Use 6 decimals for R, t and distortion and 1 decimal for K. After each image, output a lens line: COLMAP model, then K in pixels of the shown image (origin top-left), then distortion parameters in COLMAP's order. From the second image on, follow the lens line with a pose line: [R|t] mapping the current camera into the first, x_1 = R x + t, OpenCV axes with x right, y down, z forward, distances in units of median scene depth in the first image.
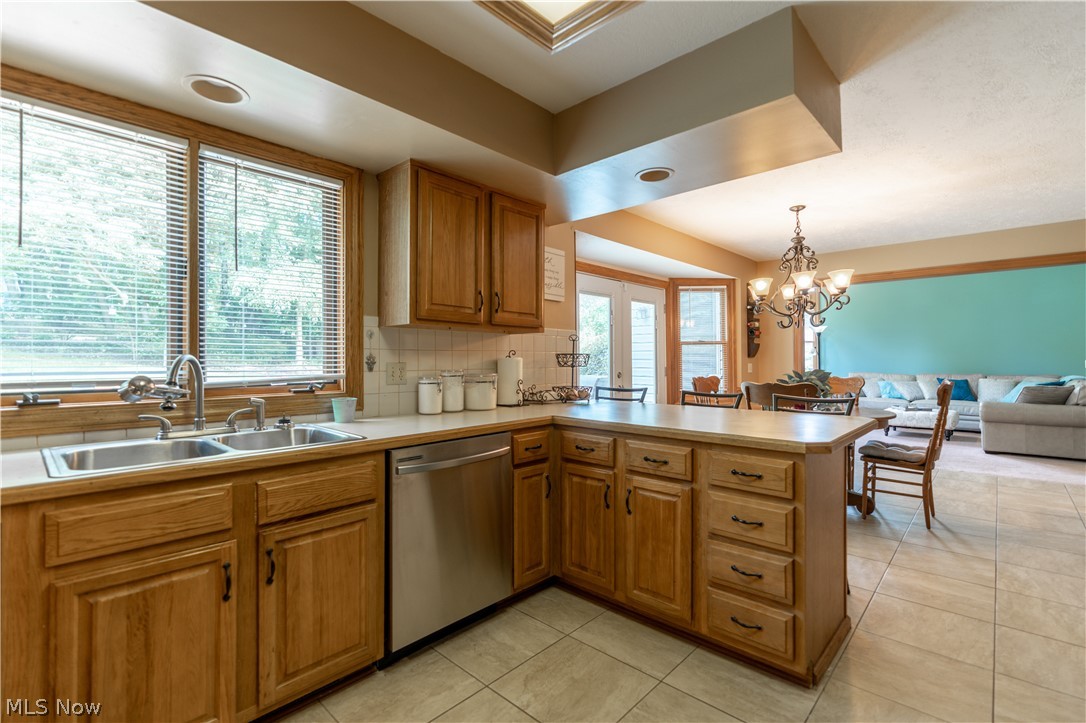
lens RADIAL K [[496.8, 0, 547.6], [0, 496.8, 356.5], [0, 0, 1]] dist [-0.008472, 0.001492]
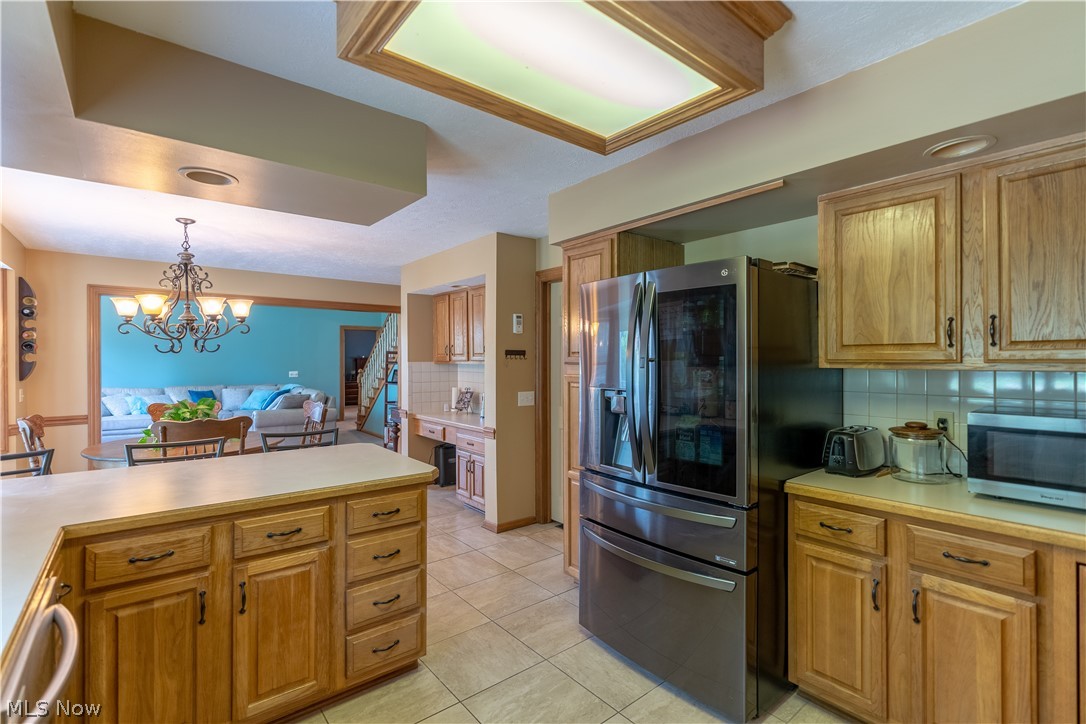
lens RADIAL K [[496.8, 0, 547.6], [0, 496.8, 357.0], [0, 0, 1]] dist [-0.008472, 0.001492]
pose [[0.137189, 0.009492, 0.990499, -0.567737], [-0.006986, 0.999938, -0.008615, -0.091665], [-0.990520, -0.005737, 0.137246, 0.420556]]
